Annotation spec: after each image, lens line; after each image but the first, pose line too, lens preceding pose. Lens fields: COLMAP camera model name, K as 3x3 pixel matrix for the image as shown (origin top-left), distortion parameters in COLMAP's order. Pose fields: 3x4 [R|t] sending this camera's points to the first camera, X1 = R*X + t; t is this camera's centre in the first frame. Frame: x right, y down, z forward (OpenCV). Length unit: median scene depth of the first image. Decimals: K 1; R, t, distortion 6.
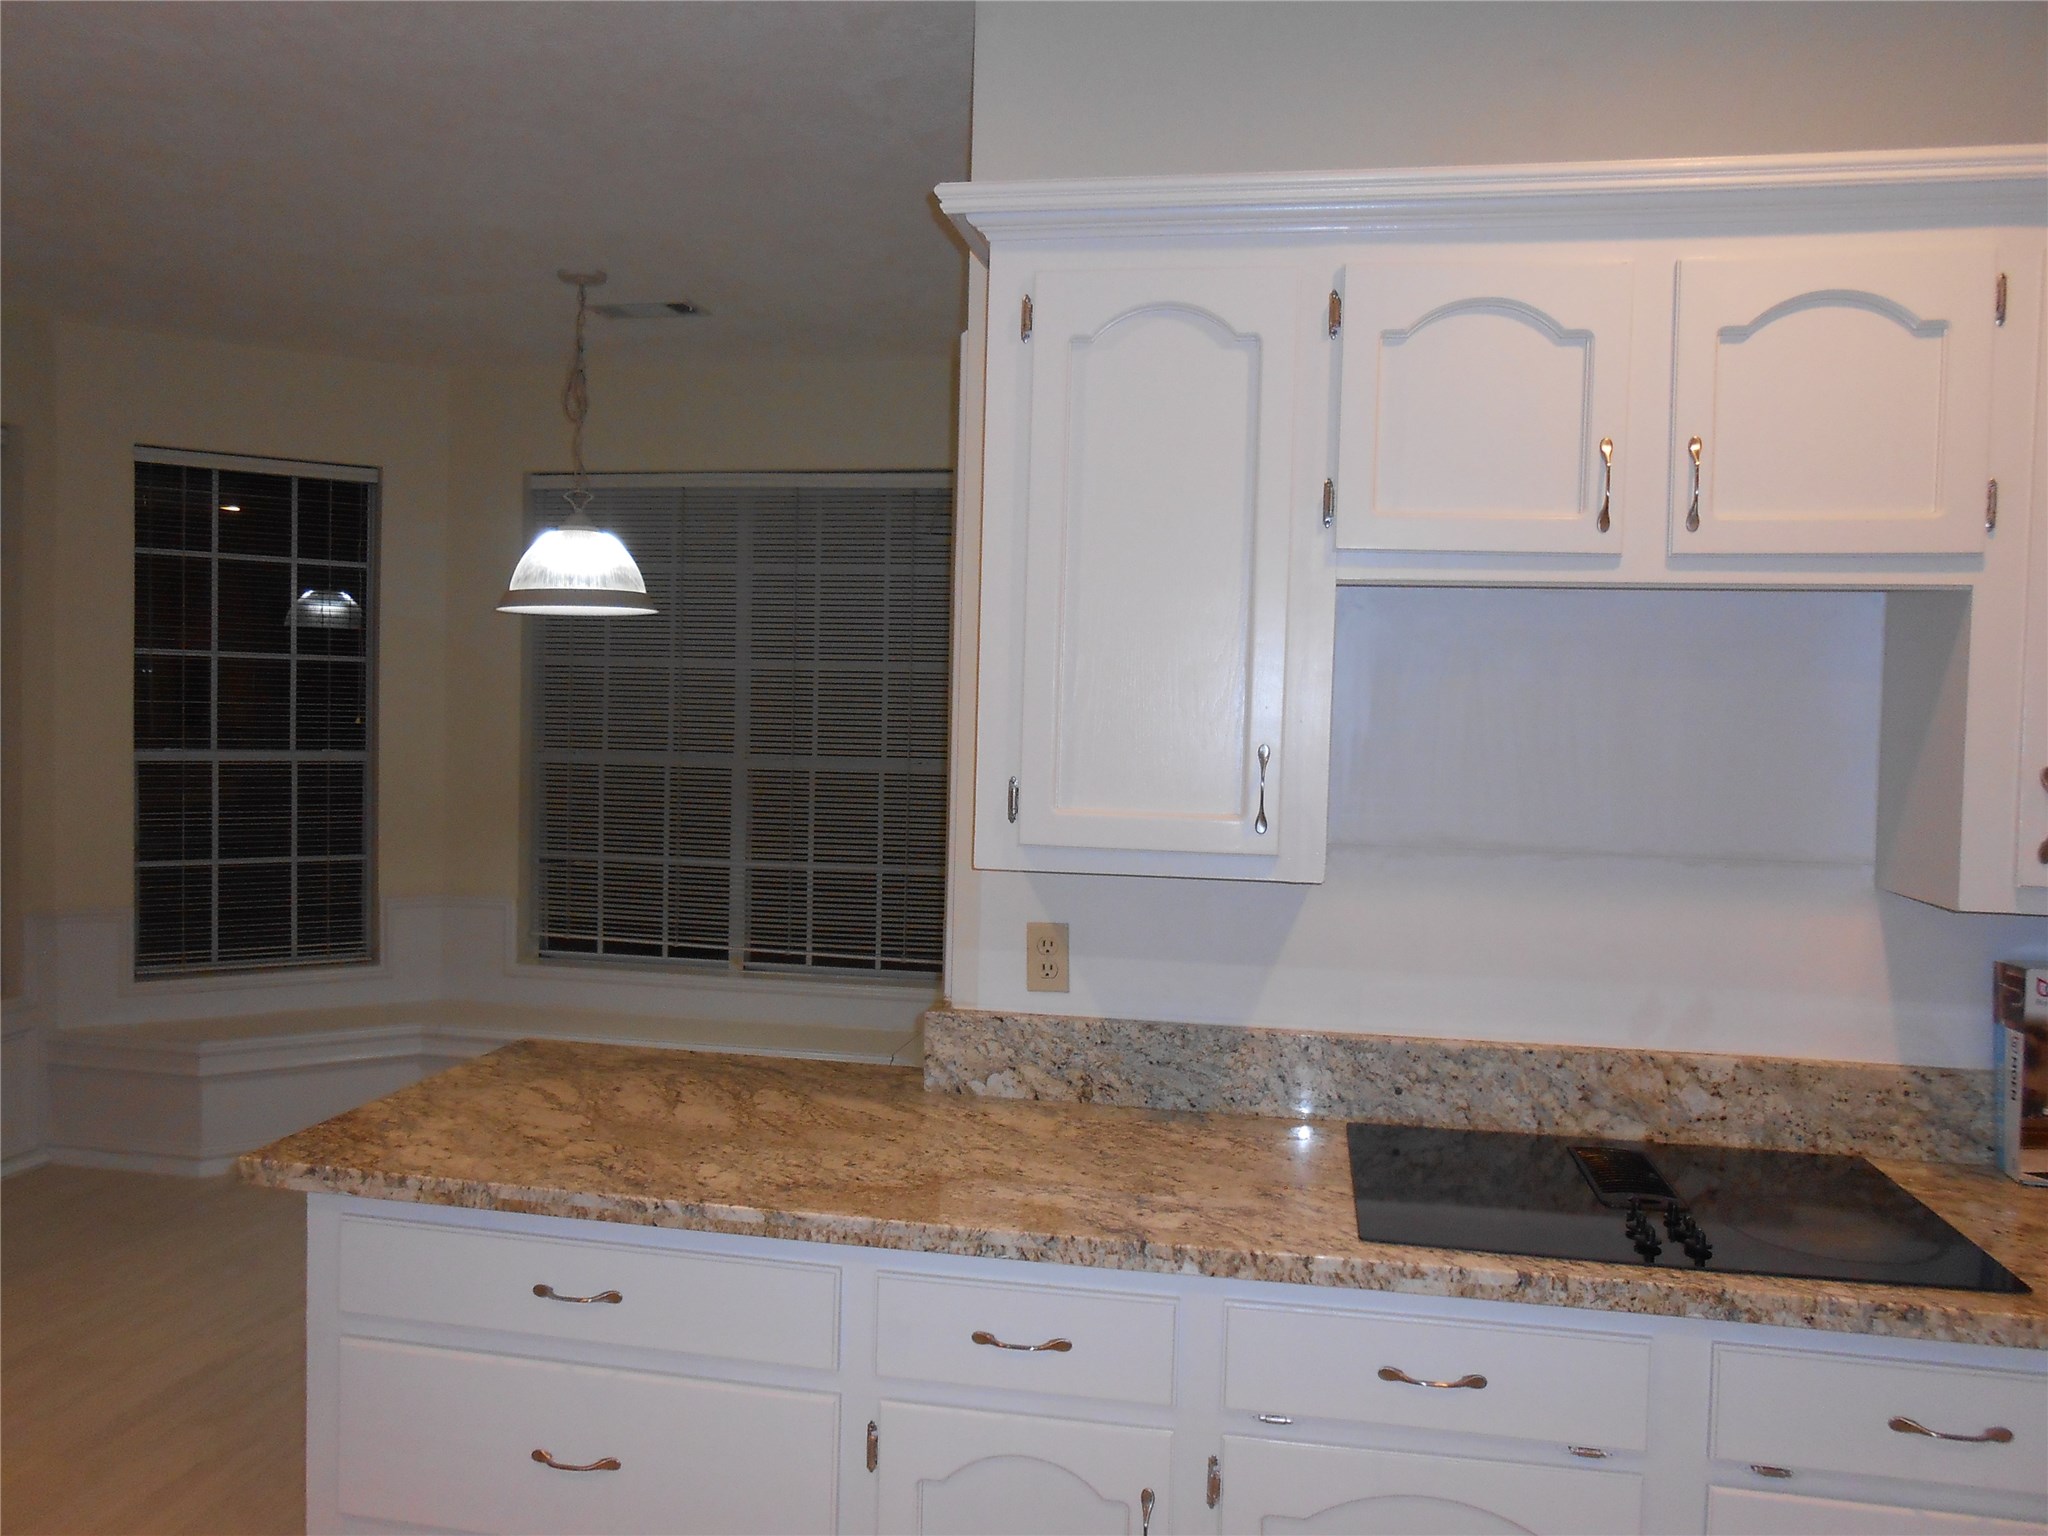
lens RADIAL K [[1585.5, 0, 1024.0], [0, 1585.5, 768.0], [0, 0, 1]] dist [-0.064907, 0.081255]
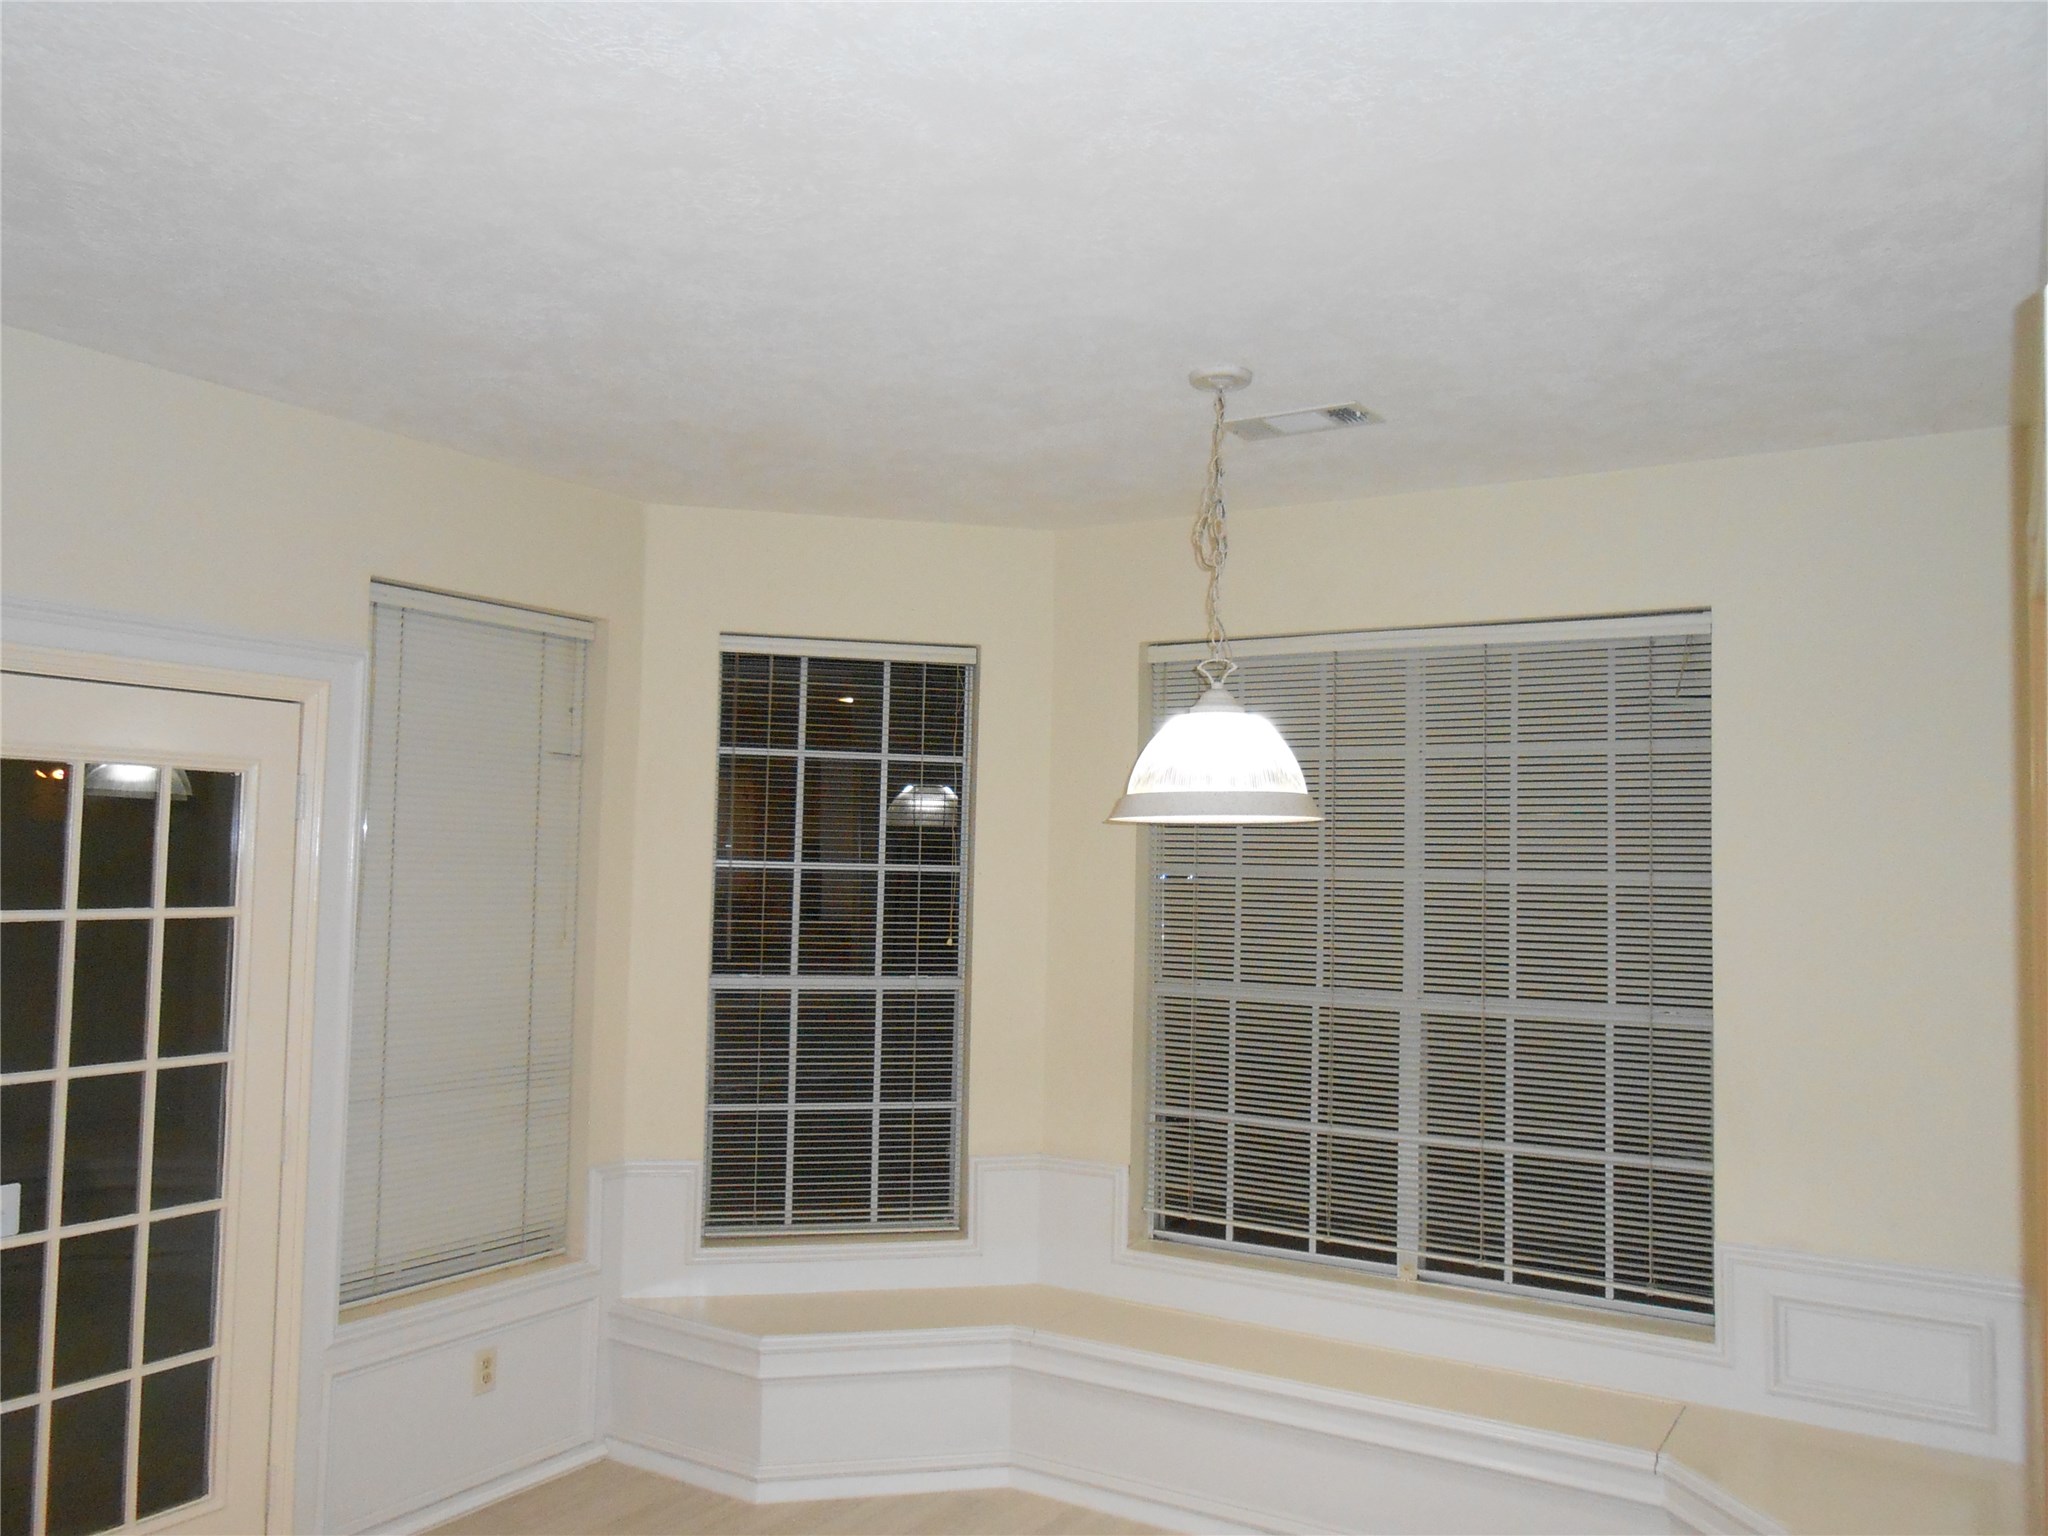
lens RADIAL K [[1585.5, 0, 1024.0], [0, 1585.5, 768.0], [0, 0, 1]] dist [-0.064907, 0.081255]
pose [[0.932261, -0.025183, -0.360909, -0.083375], [-0.013832, 0.994364, -0.105113, -0.037821], [0.361522, 0.102985, 0.926658, 0.234783]]
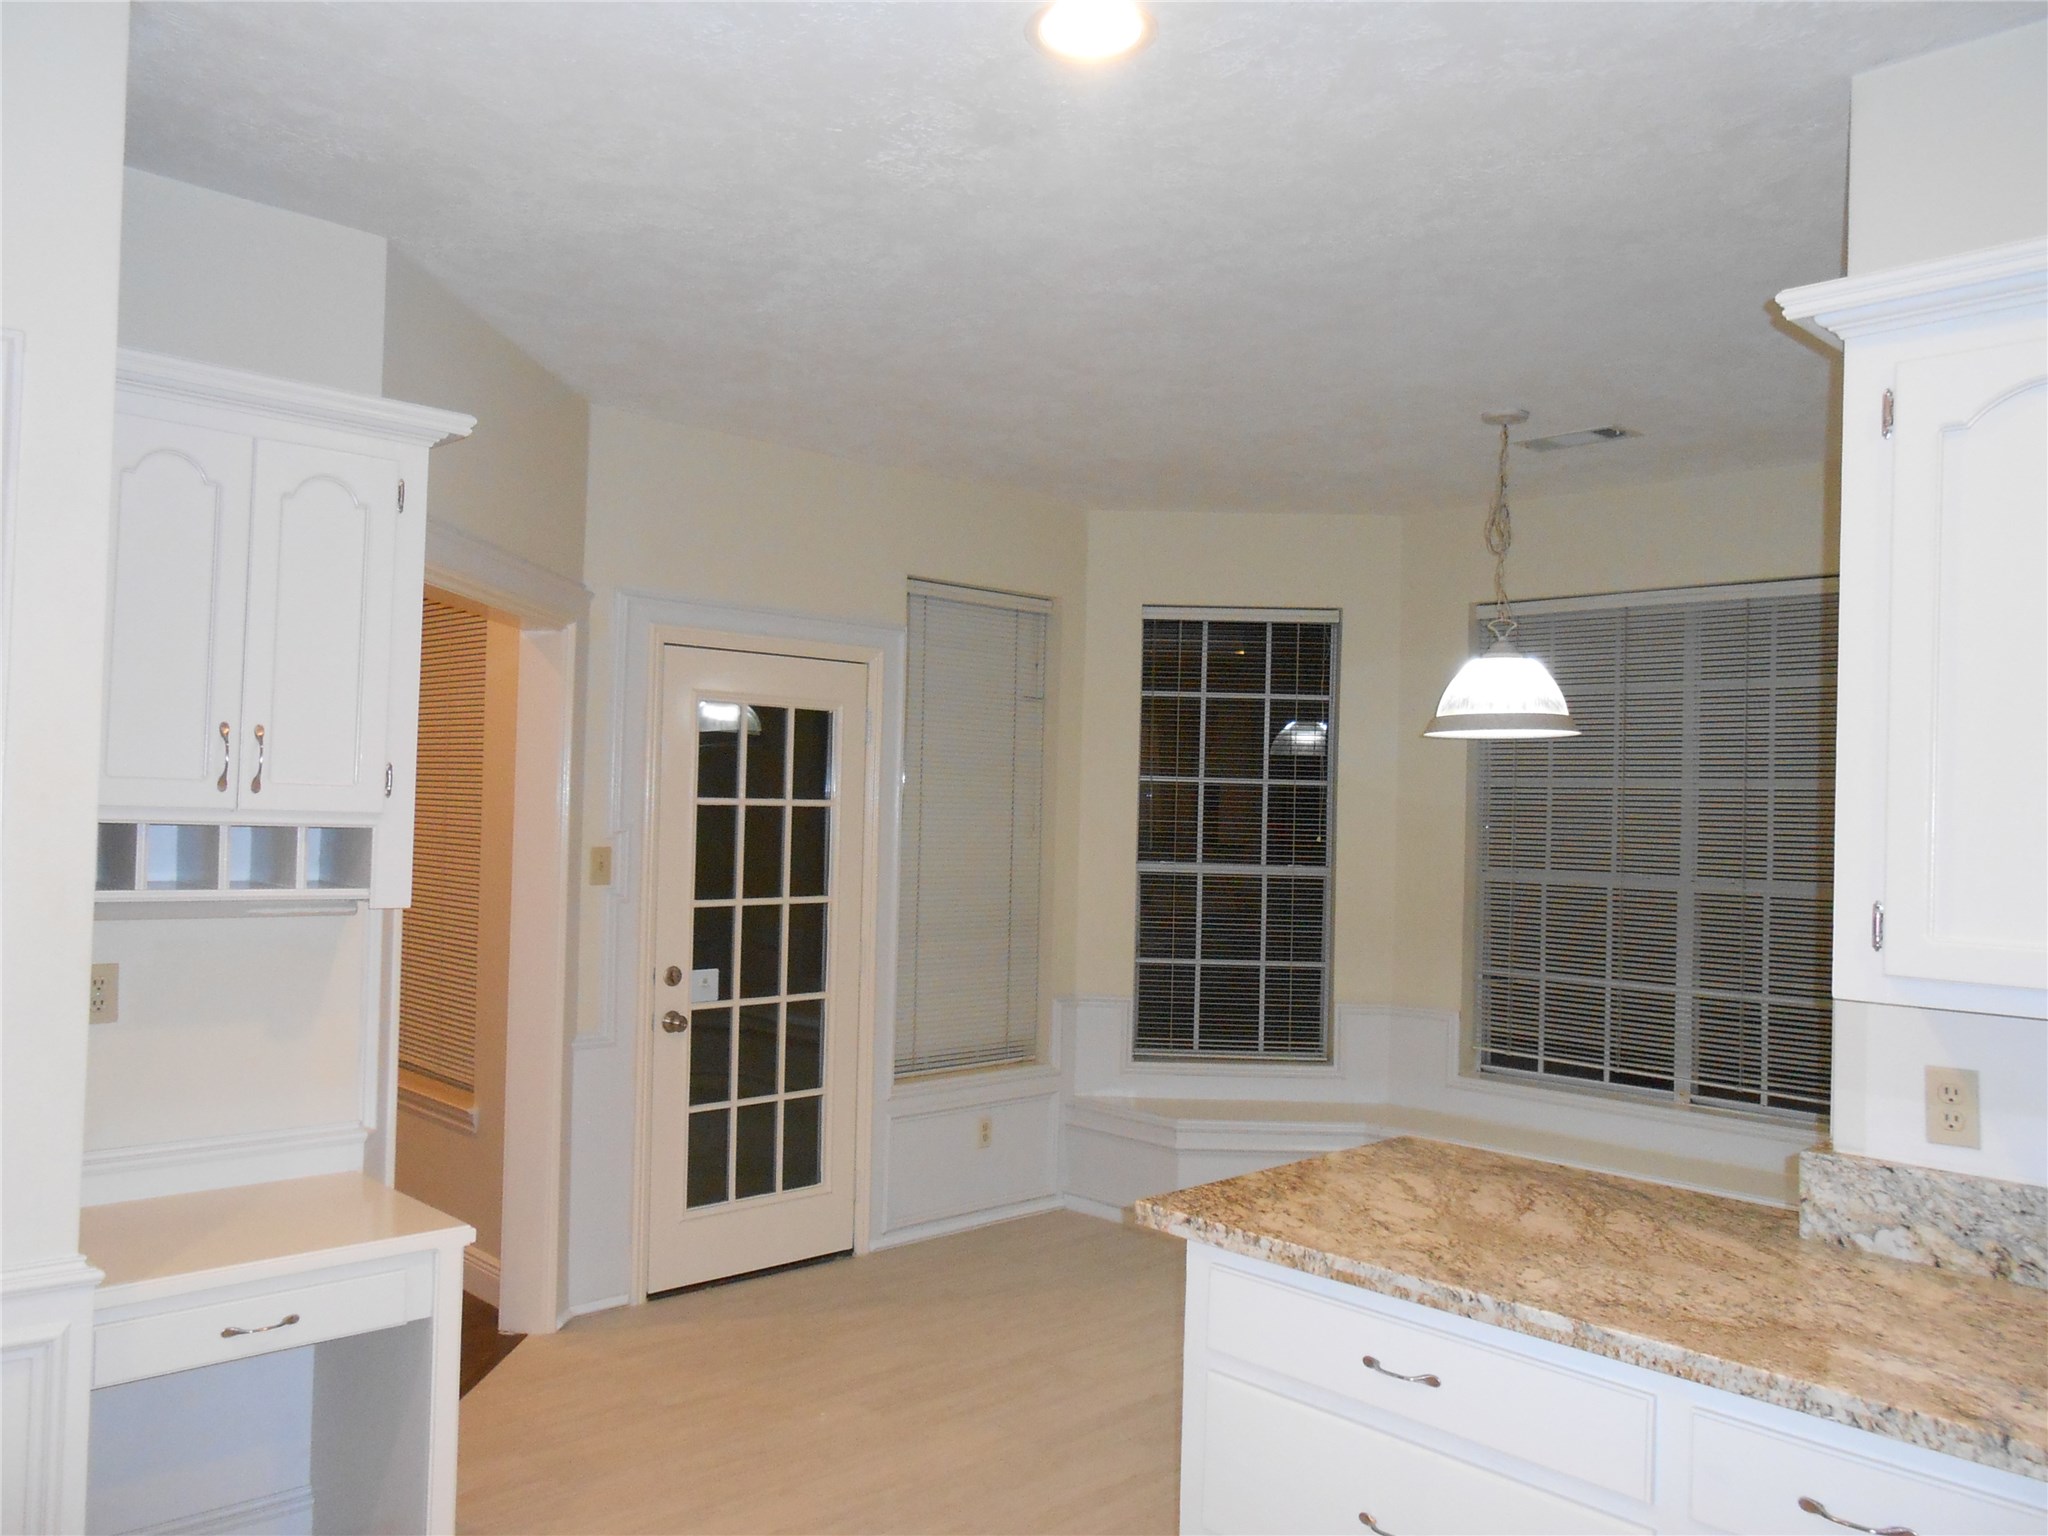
lens RADIAL K [[1578.5, 0, 1024.0], [0, 1578.5, 768.0], [0, 0, 1]] dist [-0.055534, 0.087199]
pose [[0.815386, -0.017760, -0.578645, 0.049951], [-0.027153, 0.997256, -0.068870, 0.001881], [0.578280, 0.071867, 0.812667, -0.017828]]
